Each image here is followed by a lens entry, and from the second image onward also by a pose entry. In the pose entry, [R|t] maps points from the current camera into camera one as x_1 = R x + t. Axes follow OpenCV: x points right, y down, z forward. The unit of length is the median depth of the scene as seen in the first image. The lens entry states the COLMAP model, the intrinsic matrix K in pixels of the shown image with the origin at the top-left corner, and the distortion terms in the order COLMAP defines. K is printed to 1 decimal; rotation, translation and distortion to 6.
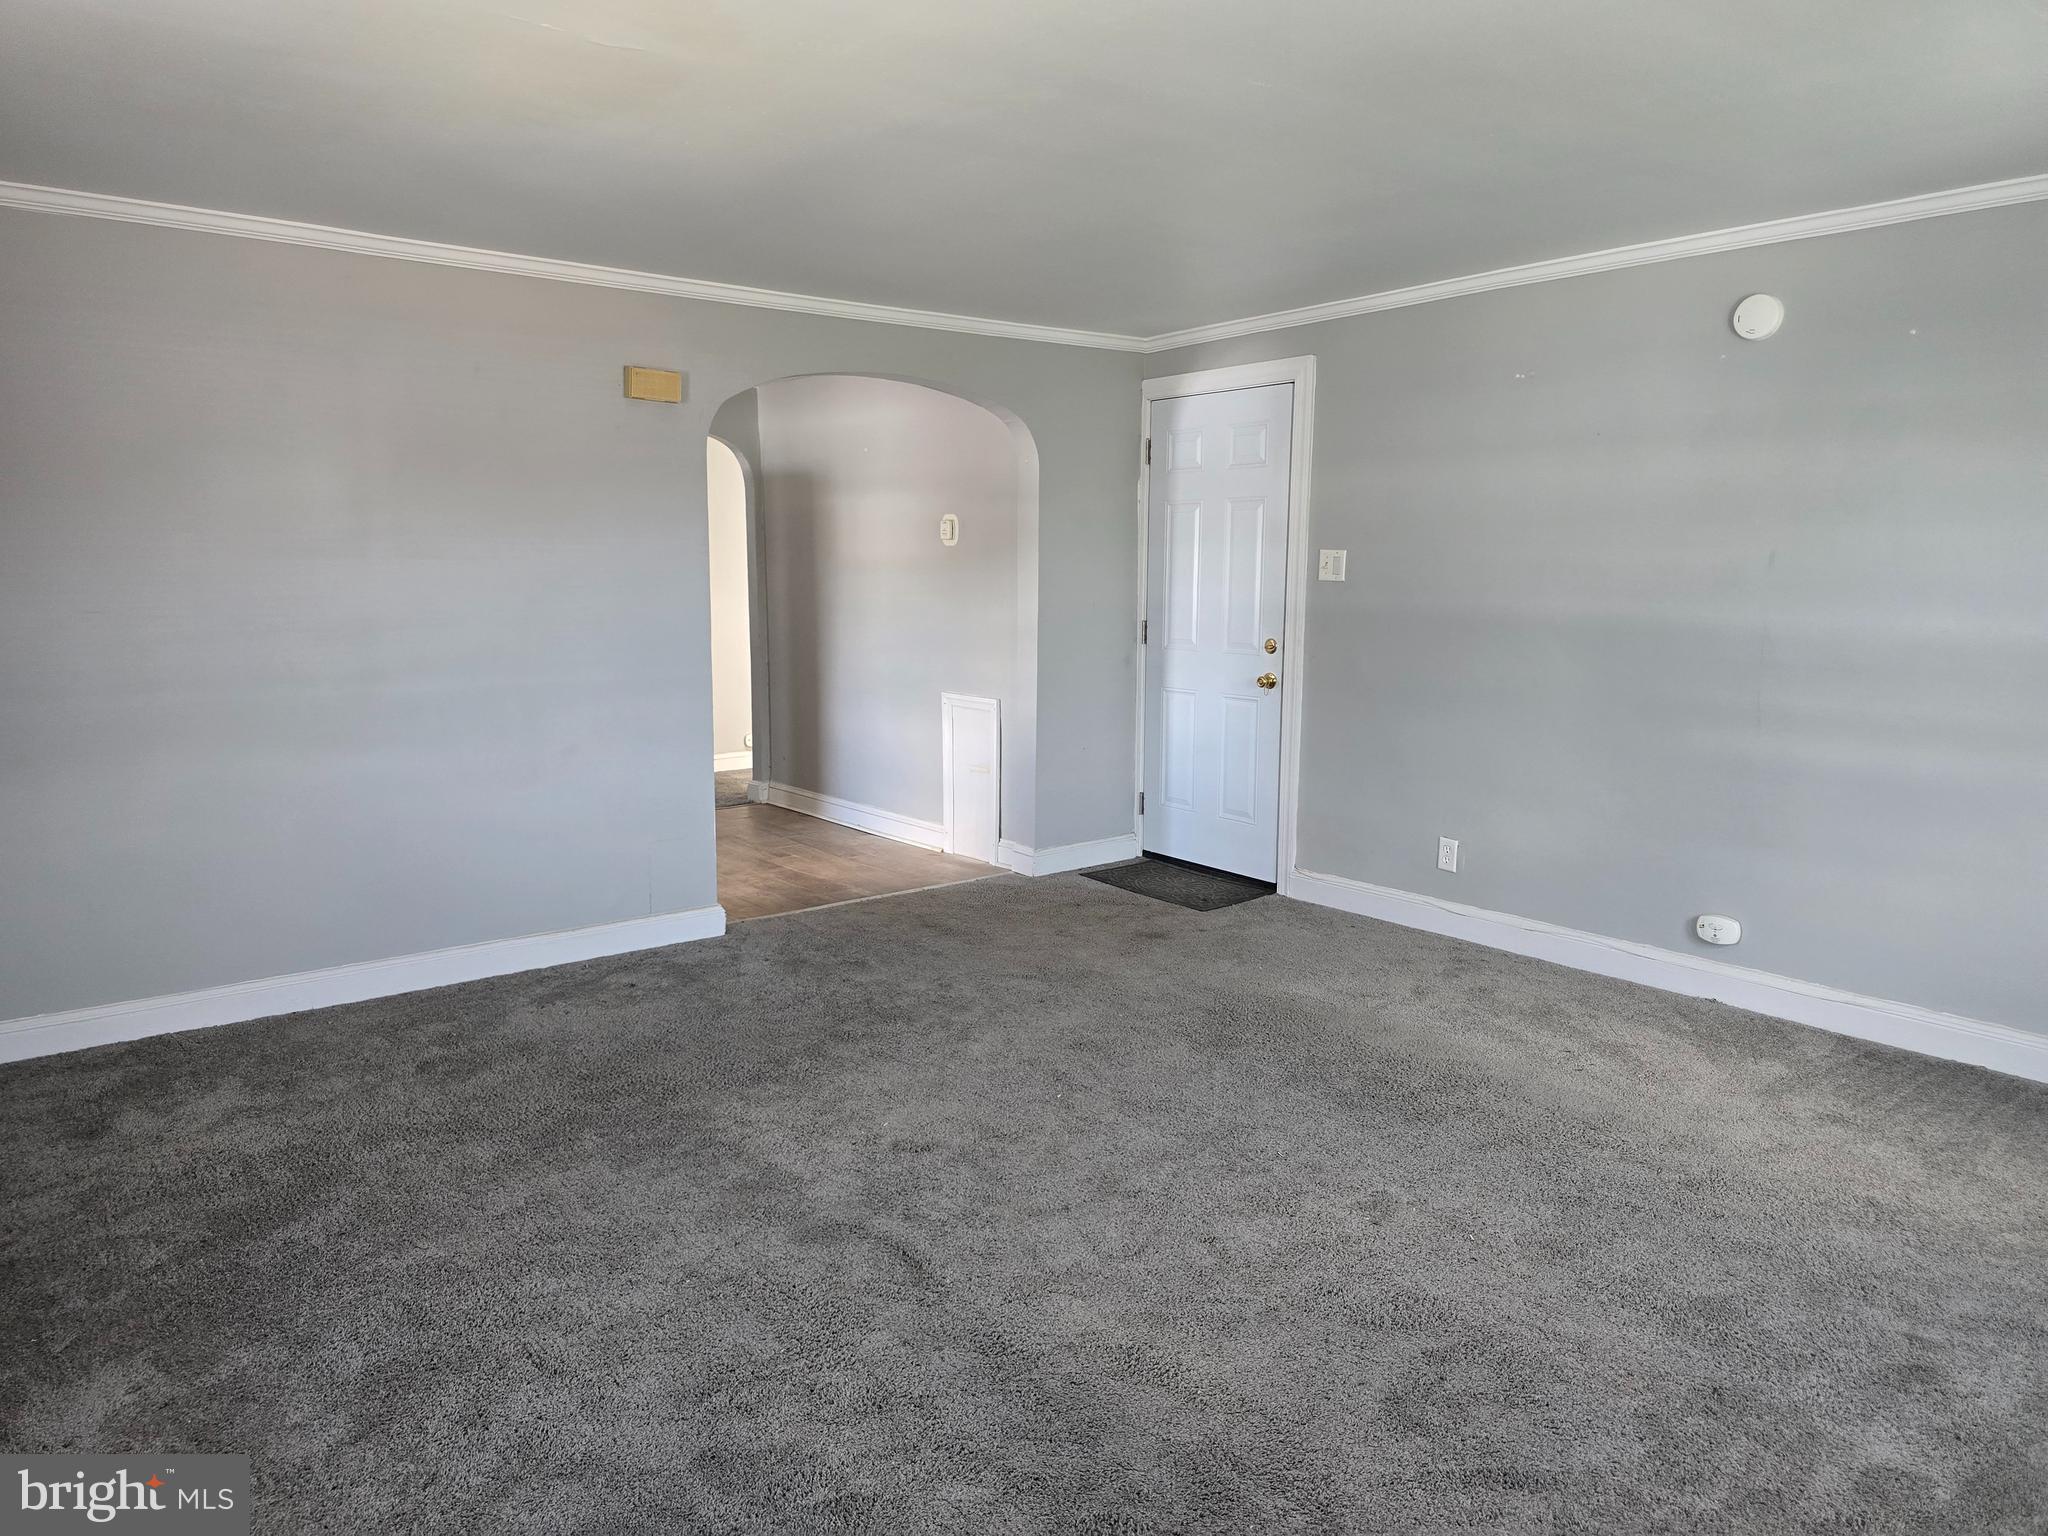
lens RADIAL K [[1389.5, 0, 1023.4], [0, 1389.5, 769.3], [0, 0, 1]] dist [0.042760, -0.015946]
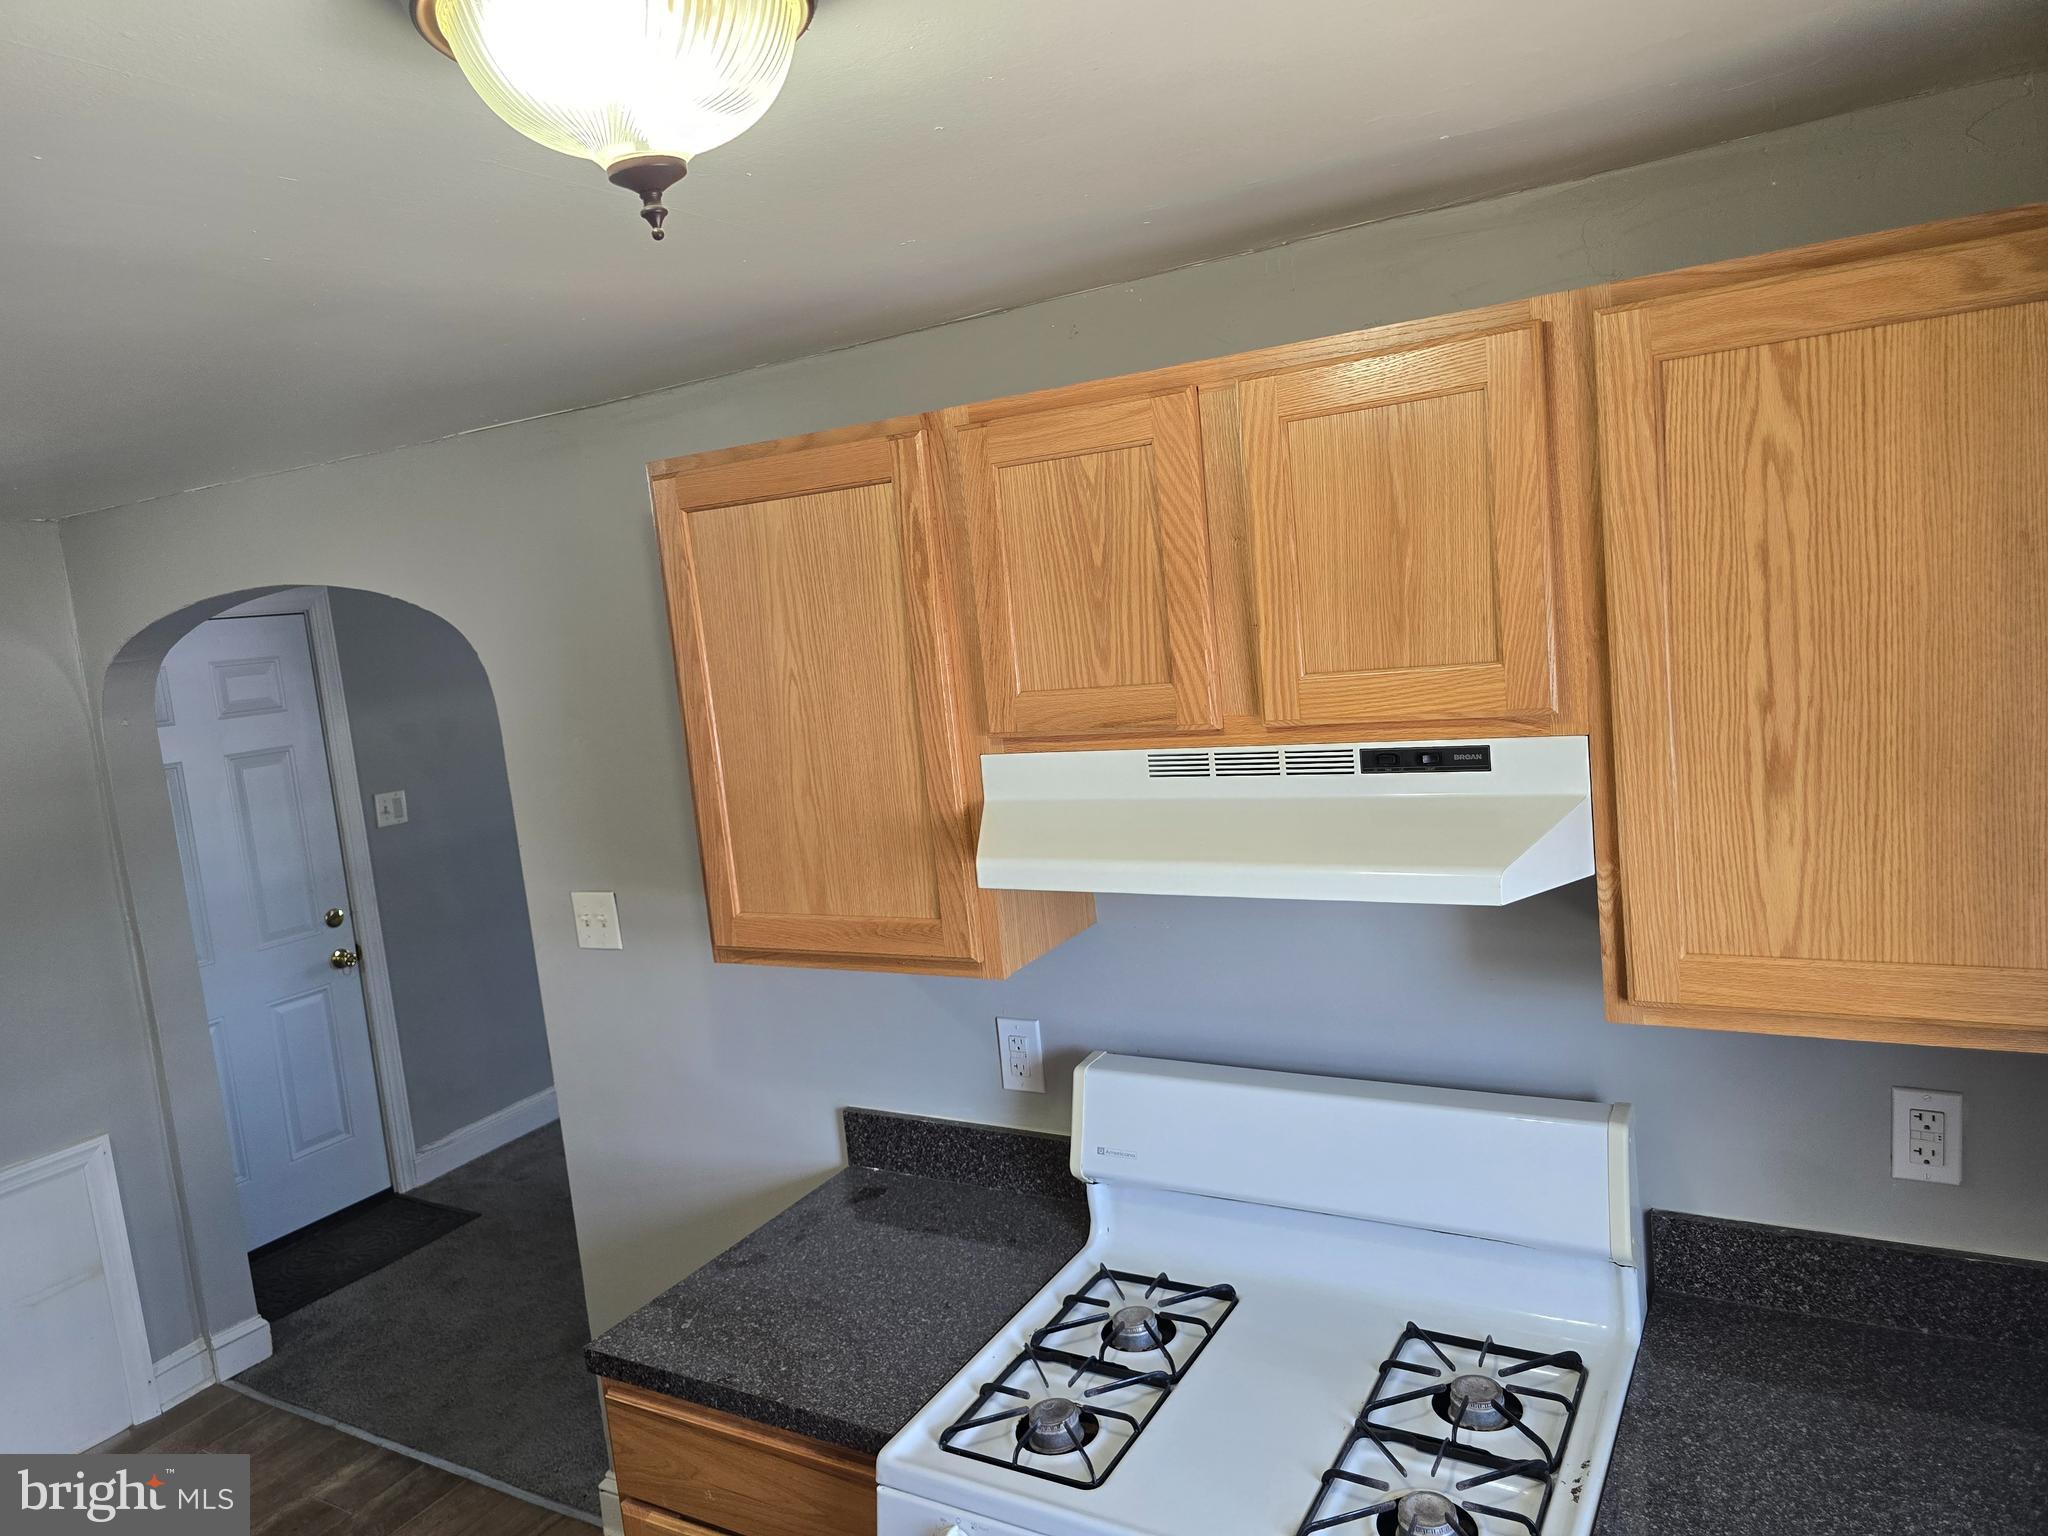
lens RADIAL K [[1389.5, 0, 1021.5], [0, 1389.5, 769.6], [0, 0, 1]] dist [0.042760, -0.015946]
pose [[-0.370800, -0.085402, 0.924778, -0.754378], [0.230683, 0.956086, 0.180789, -0.234142], [-0.899607, 0.280367, -0.334816, 0.899240]]
